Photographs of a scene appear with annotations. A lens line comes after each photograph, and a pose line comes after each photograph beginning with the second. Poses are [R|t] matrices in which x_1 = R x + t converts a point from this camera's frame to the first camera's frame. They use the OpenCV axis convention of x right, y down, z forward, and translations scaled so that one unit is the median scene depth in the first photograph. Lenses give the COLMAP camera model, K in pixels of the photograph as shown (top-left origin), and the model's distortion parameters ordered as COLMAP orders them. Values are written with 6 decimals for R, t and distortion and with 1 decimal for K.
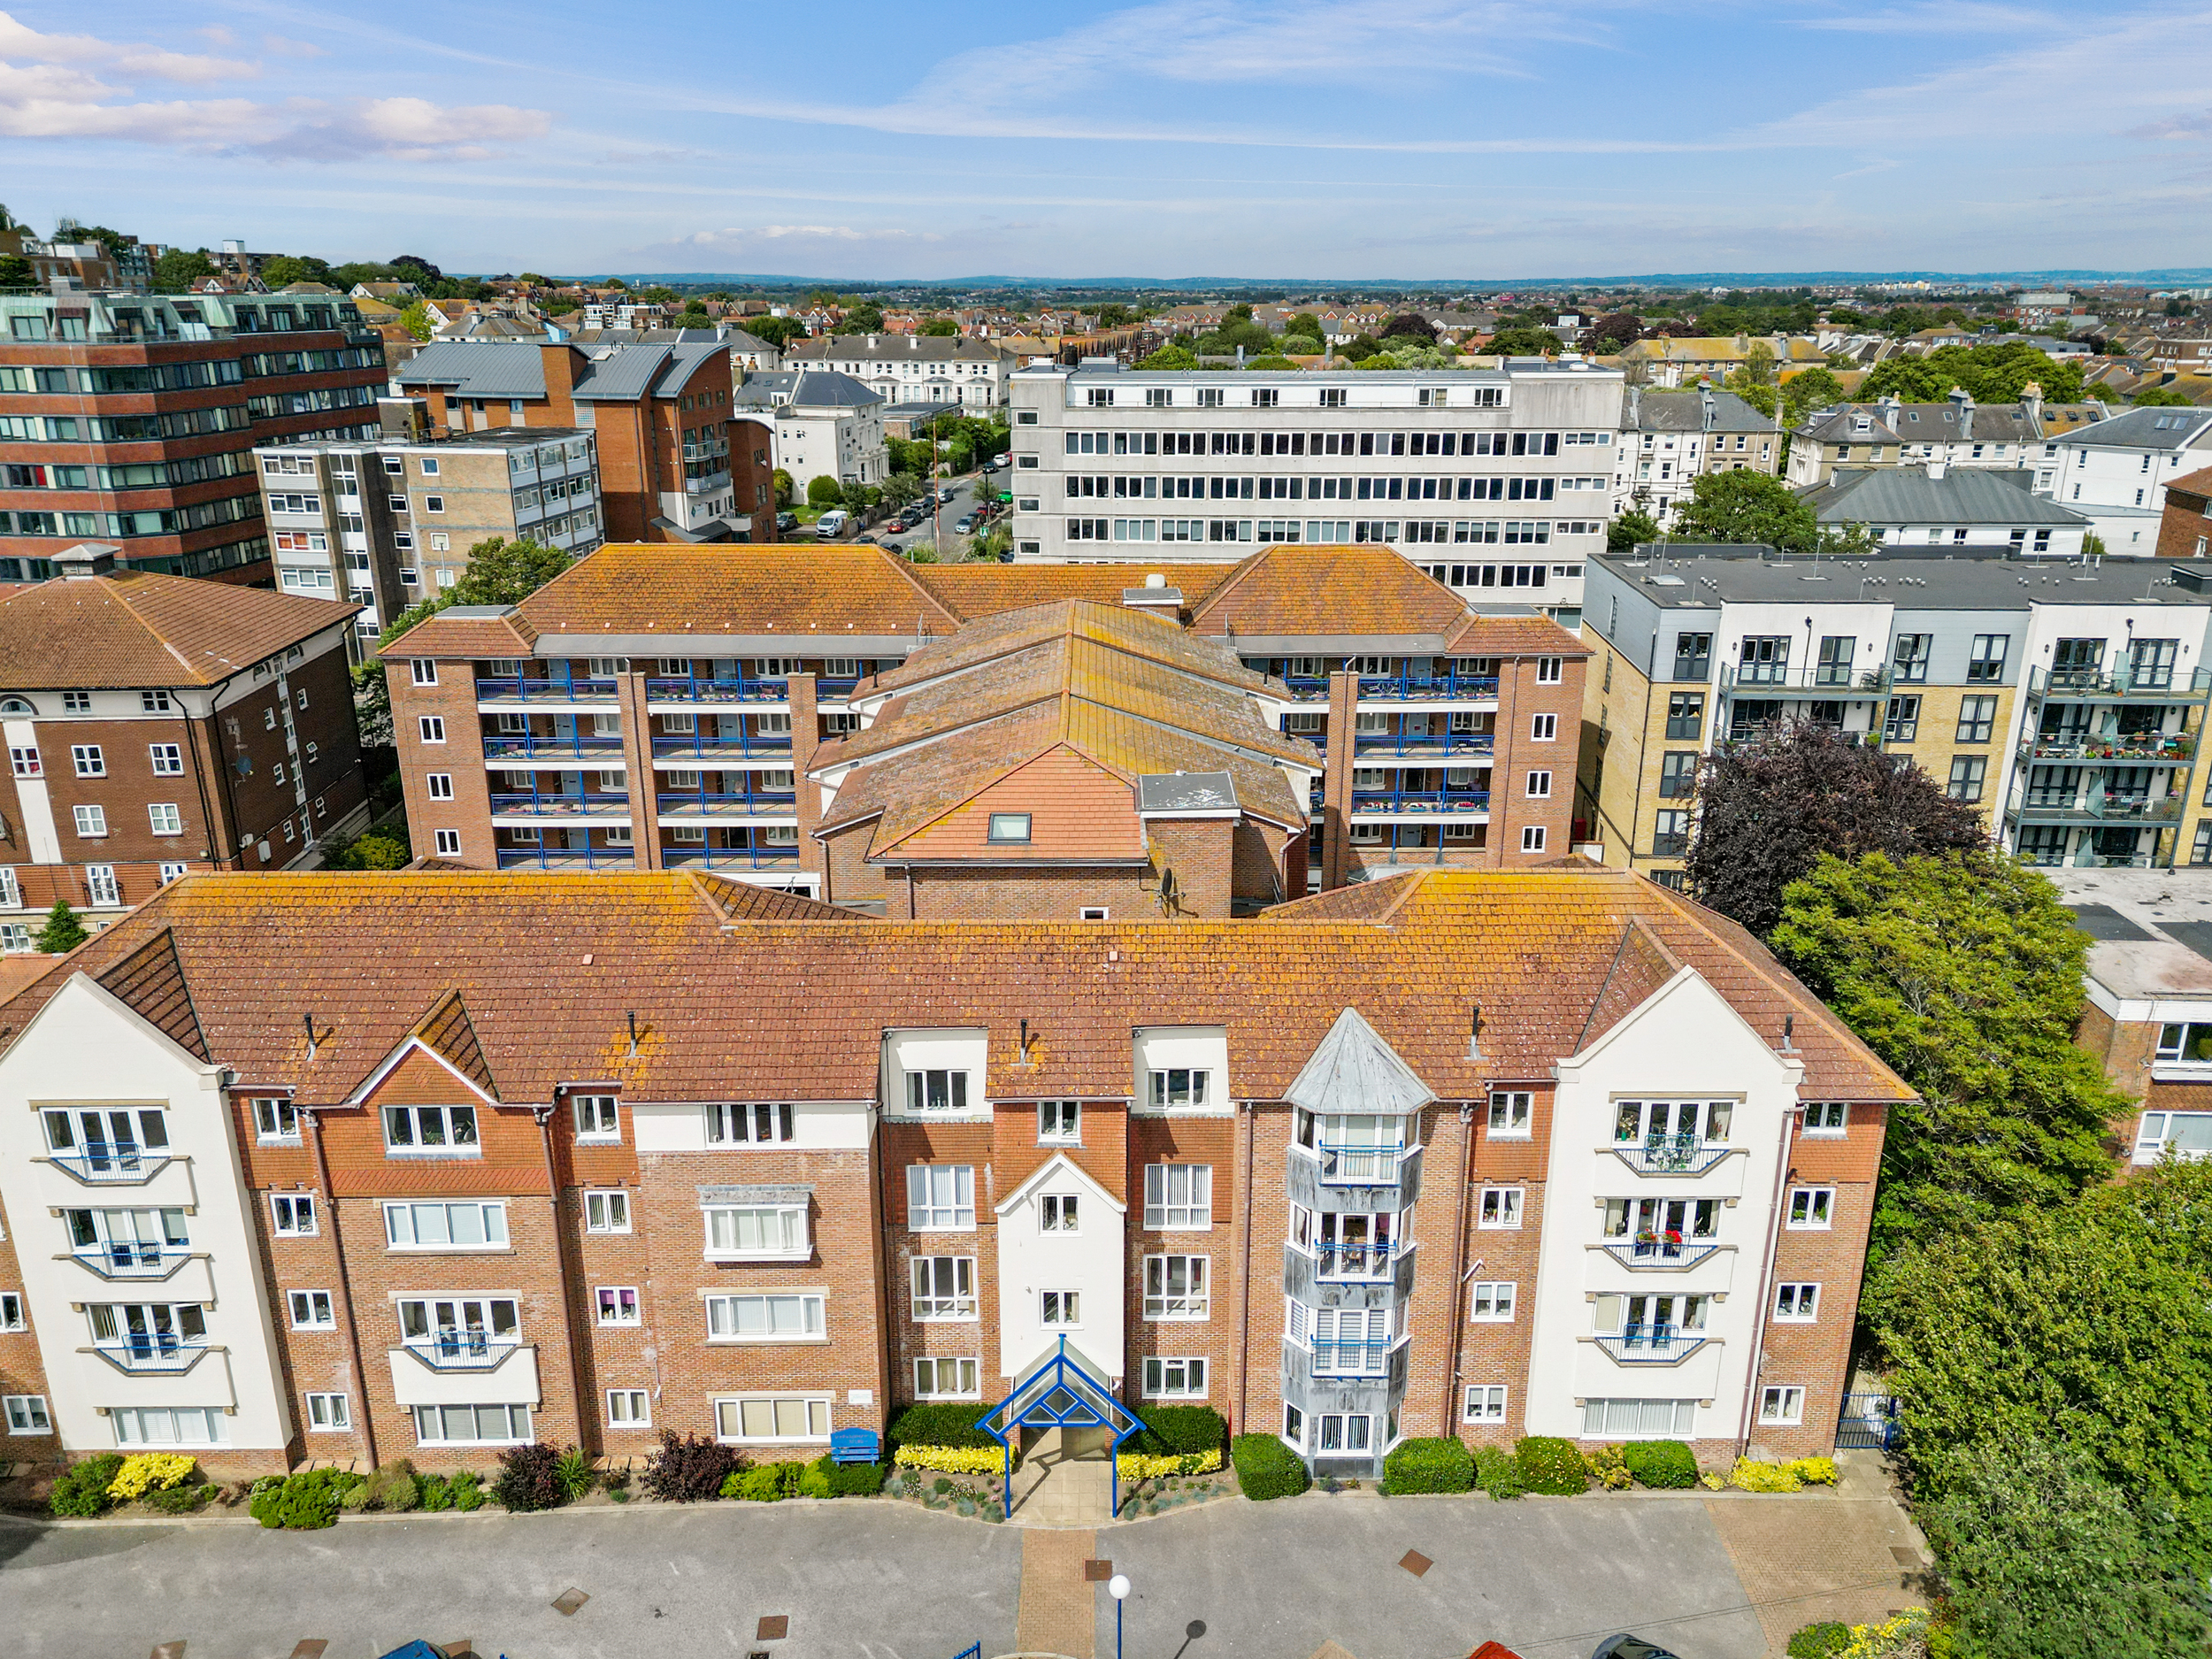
lens RADIAL K [[1553.9, 0, 1109.8], [0, 1553.9, 847.8], [0, 0, 1]] dist [0.067707, -0.060768]
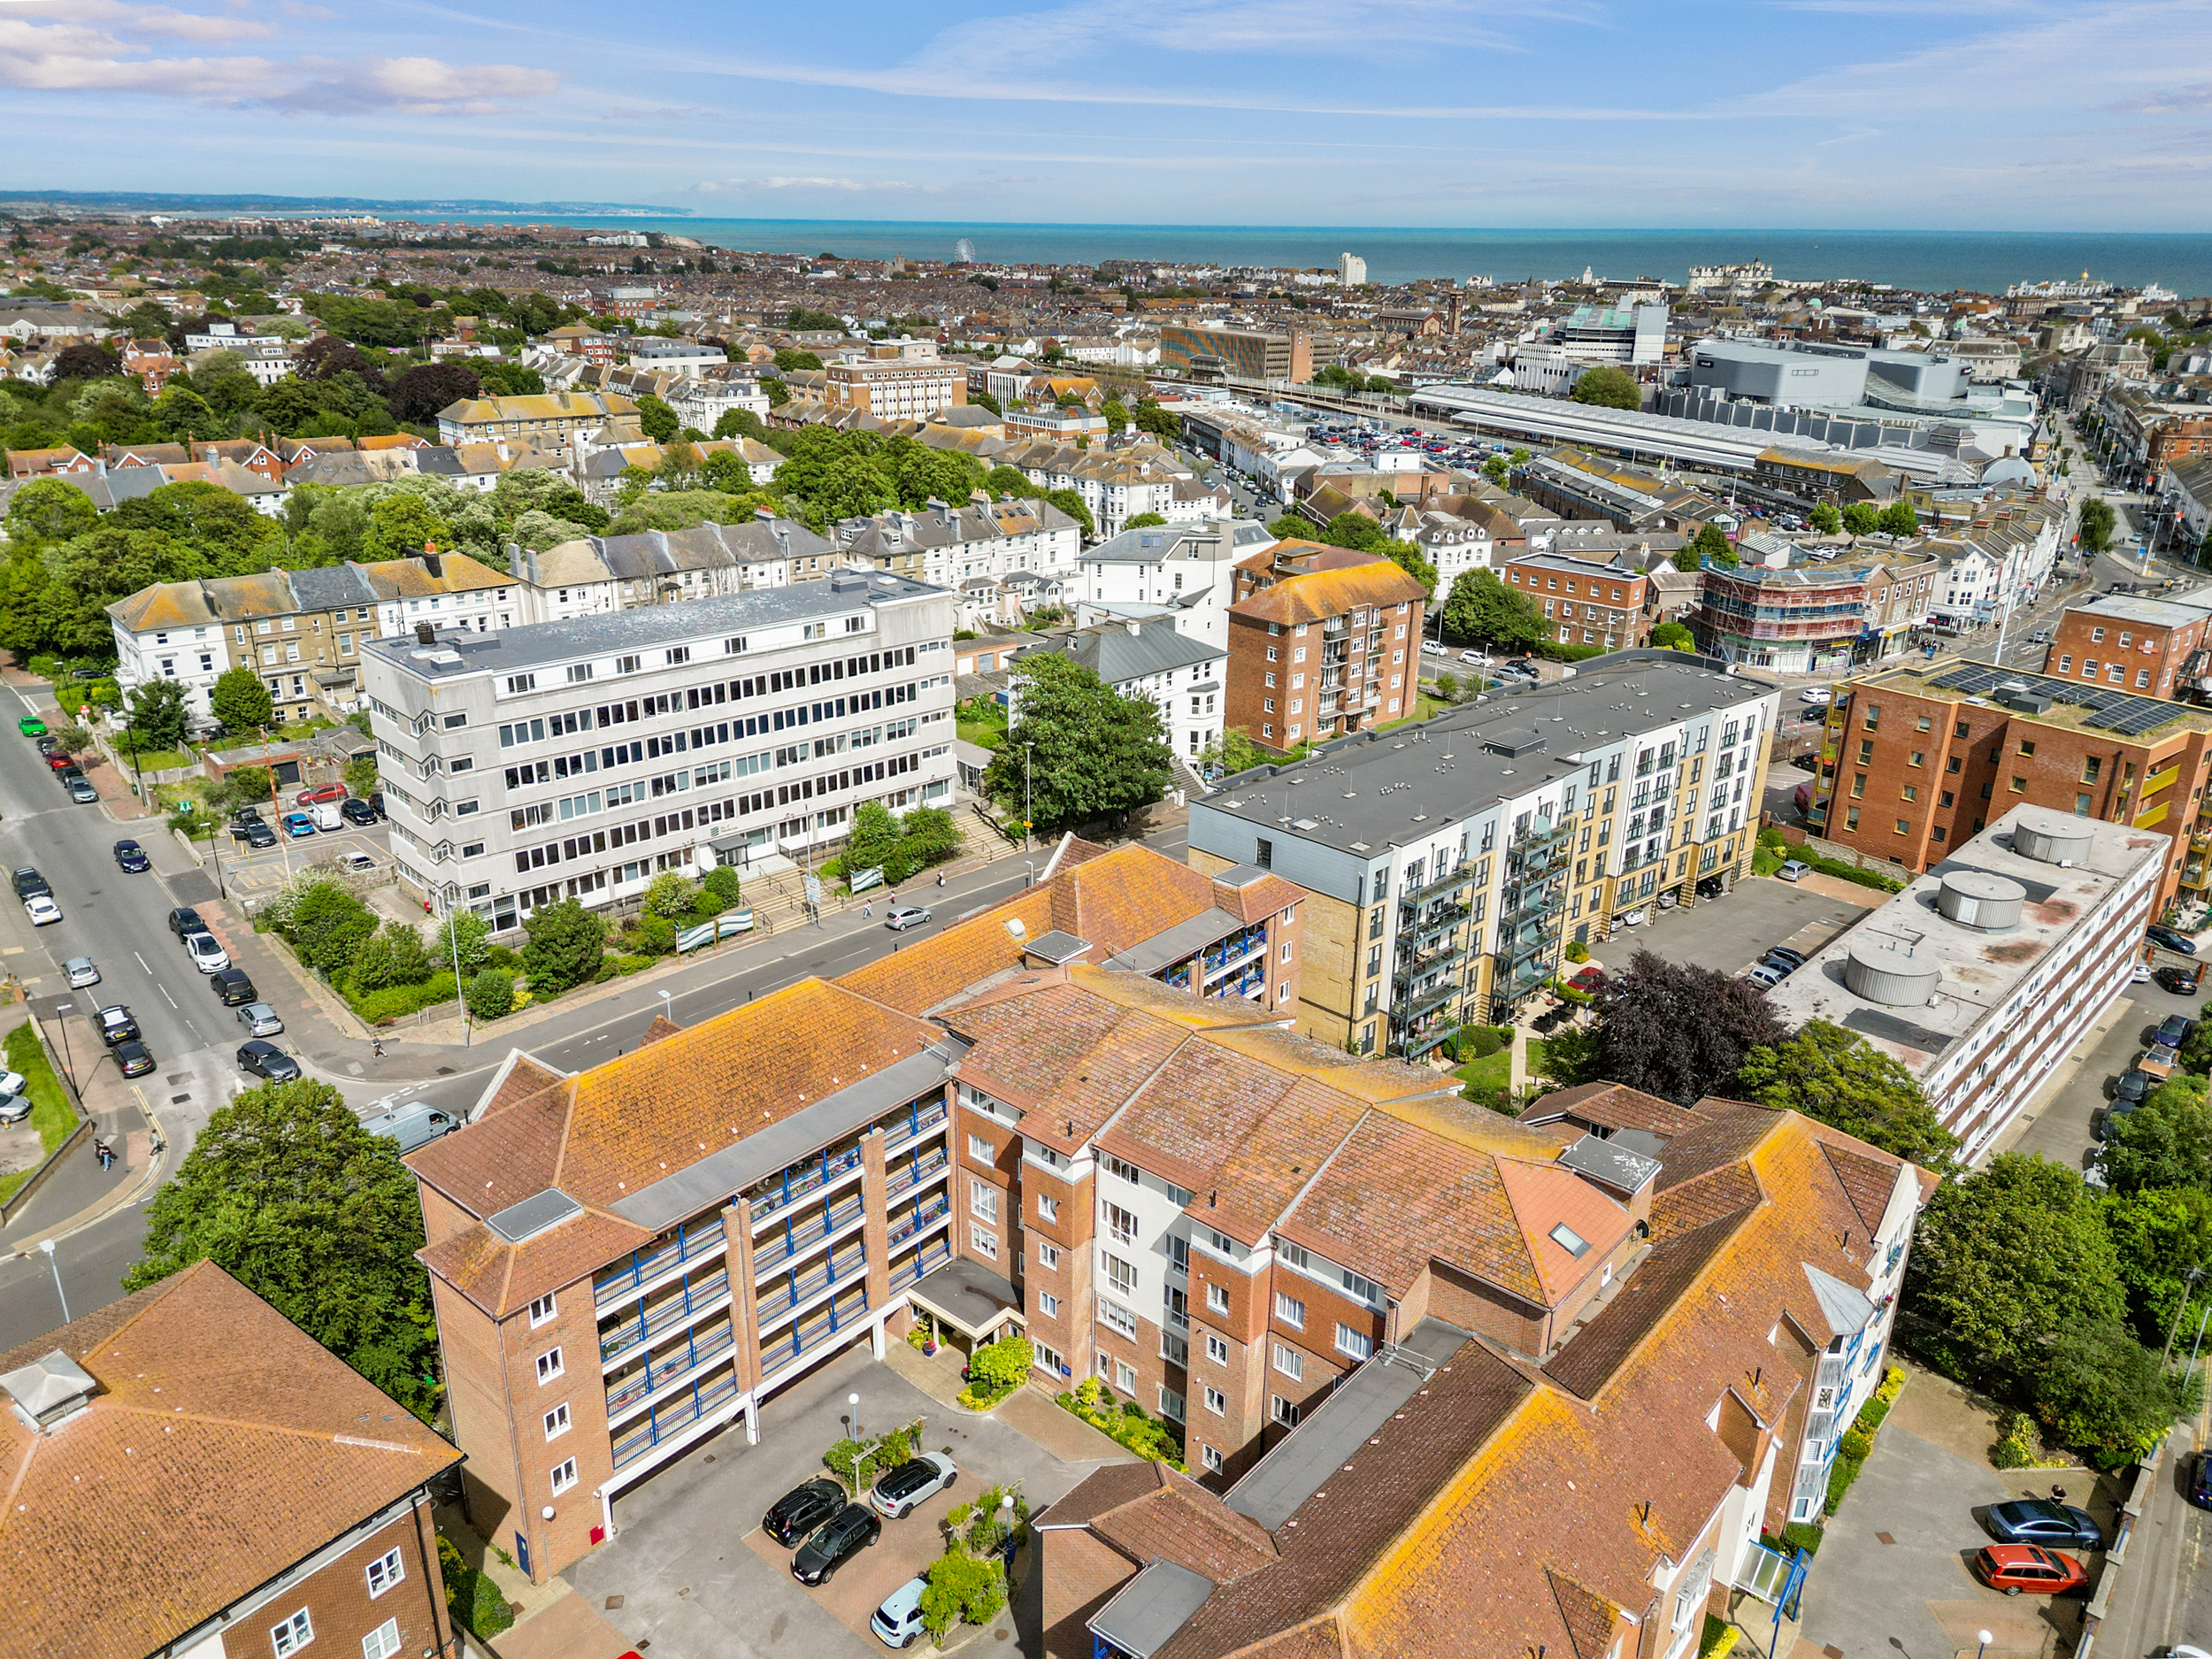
lens RADIAL K [[1553.9, 0, 1068.6], [0, 1553.9, 816.7], [0, 0, 1]] dist [0.067707, -0.060768]
pose [[0.674989, -0.251337, 0.693700, -0.806810], [0.241492, 0.963663, 0.114170, -0.416951], [-0.697188, 0.090459, 0.711158, 0.171896]]
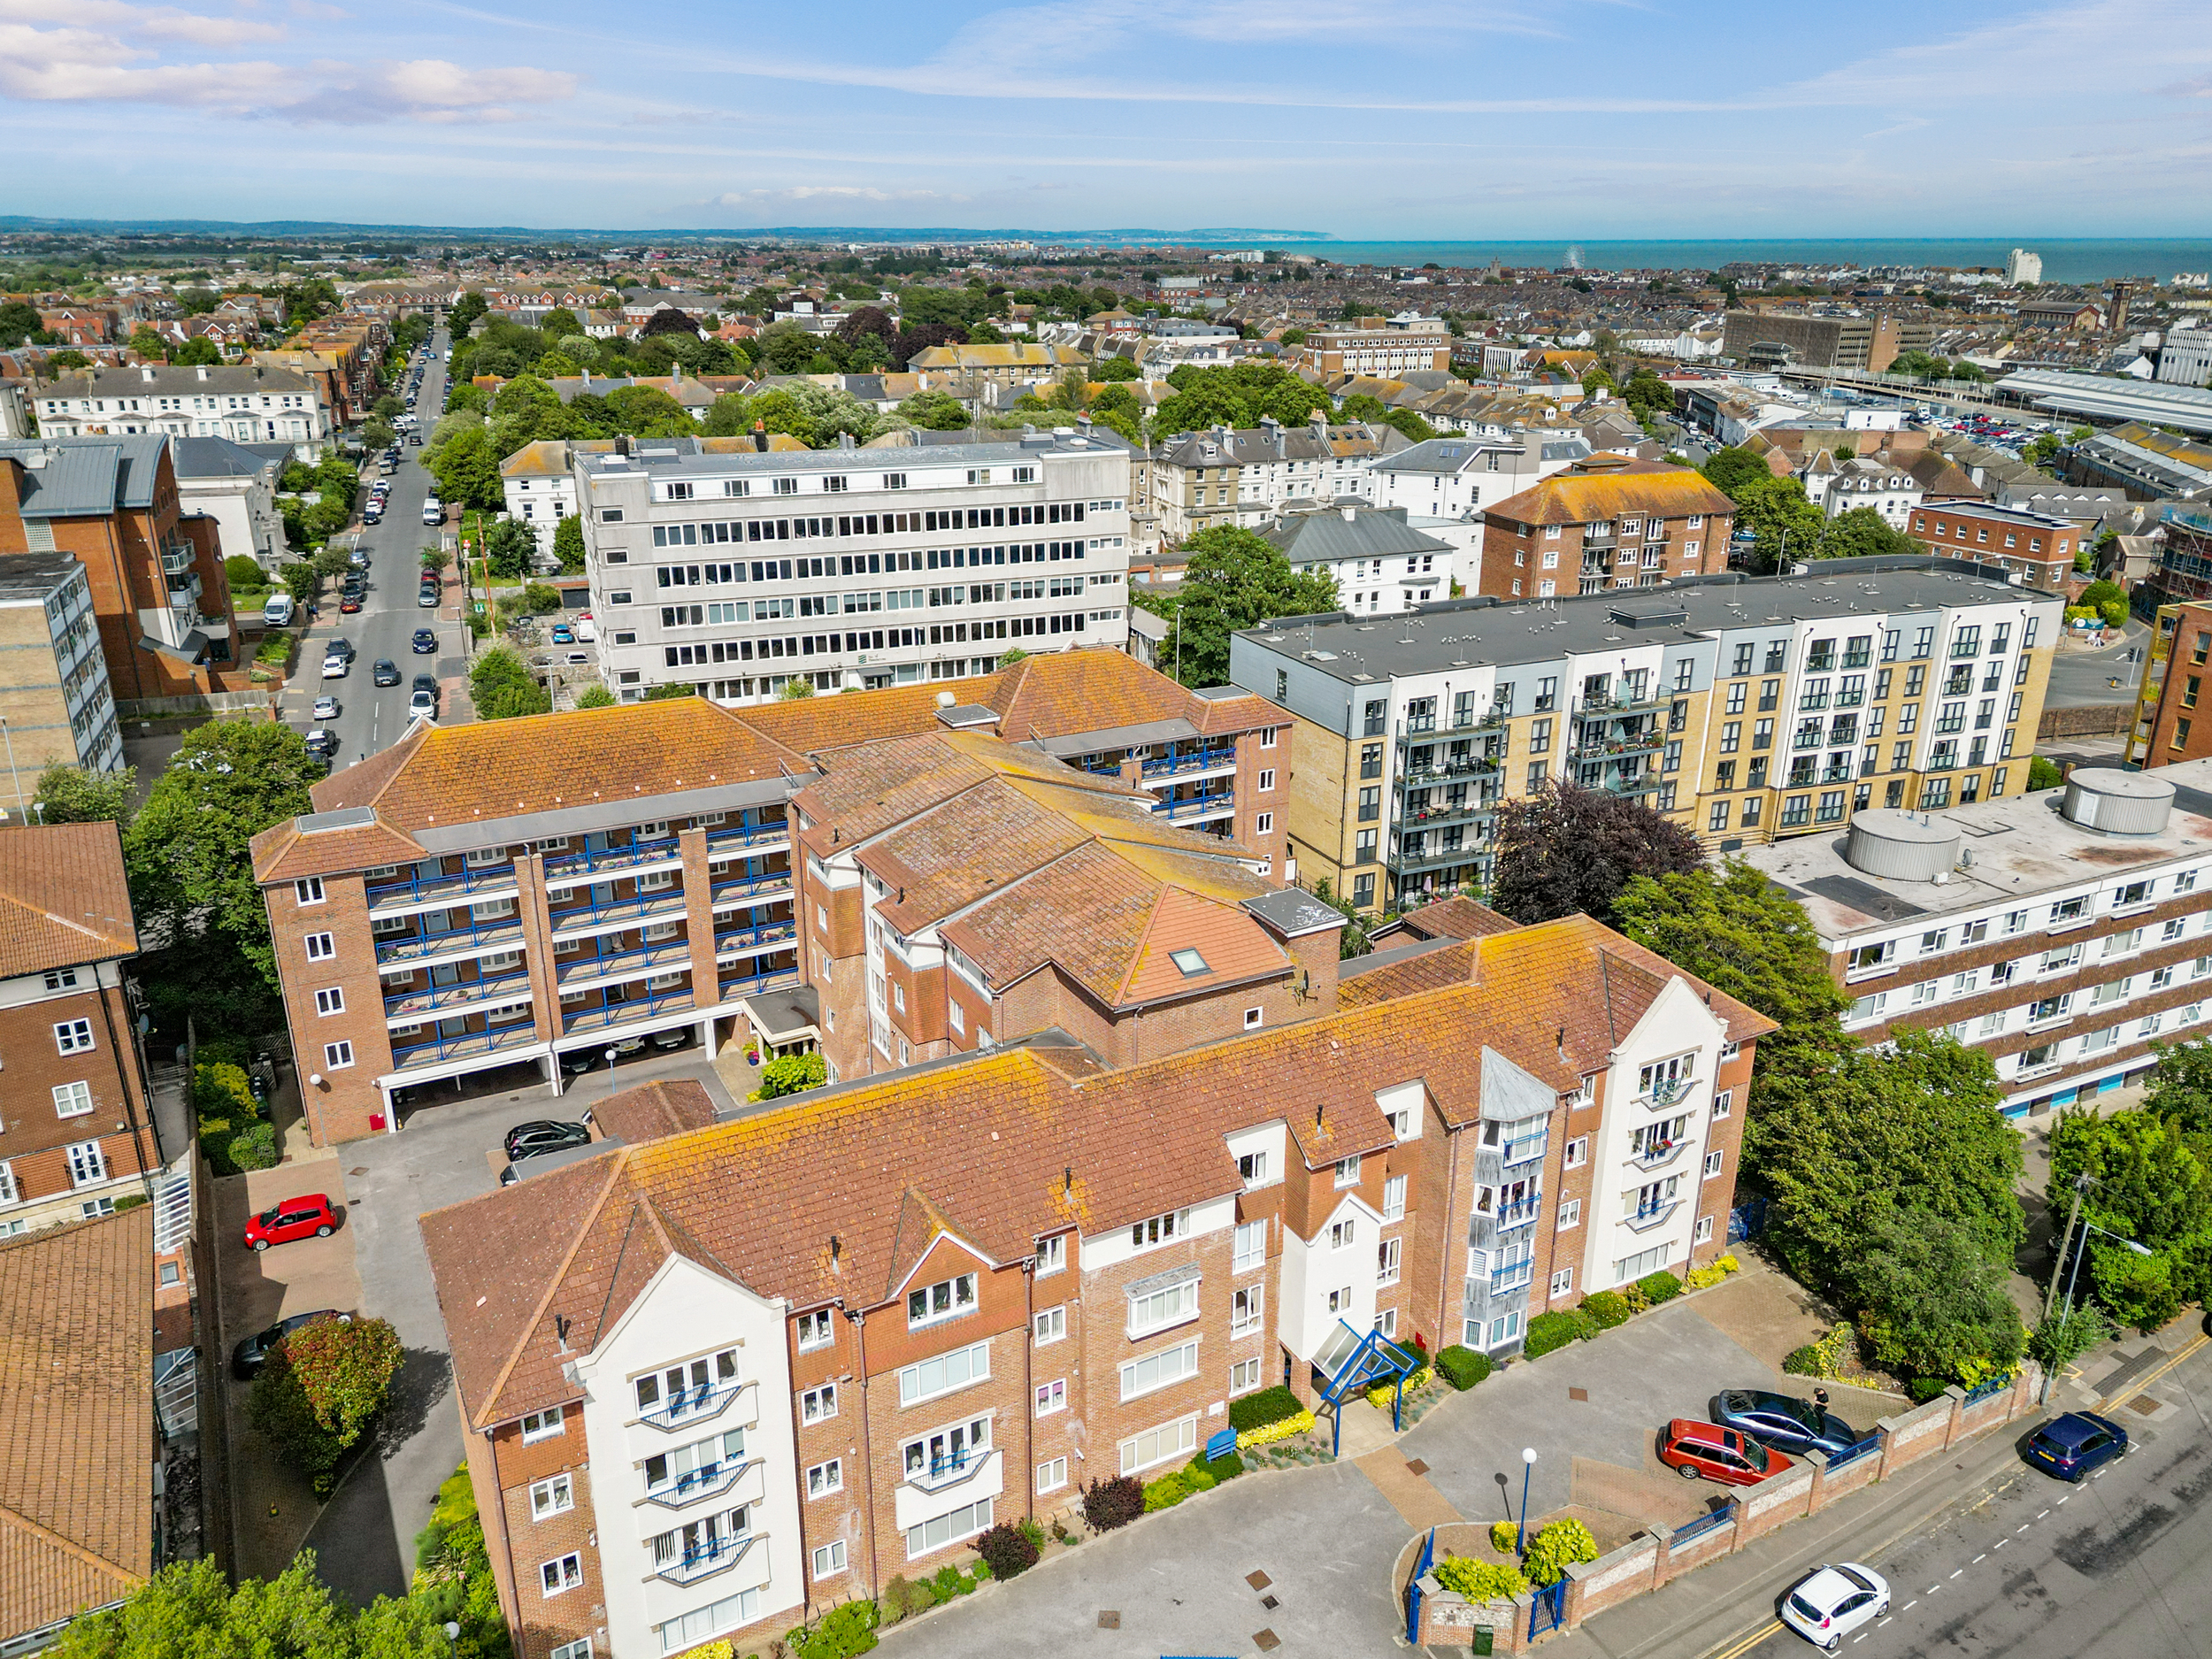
lens RADIAL K [[1553.9, 0, 1076.0], [0, 1553.9, 851.2], [0, 0, 1]] dist [0.067707, -0.060768]
pose [[0.889928, -0.162973, 0.425990, -0.445351], [0.152531, 0.986549, 0.058778, -0.126614], [-0.429839, 0.012669, 0.902817, -0.095278]]
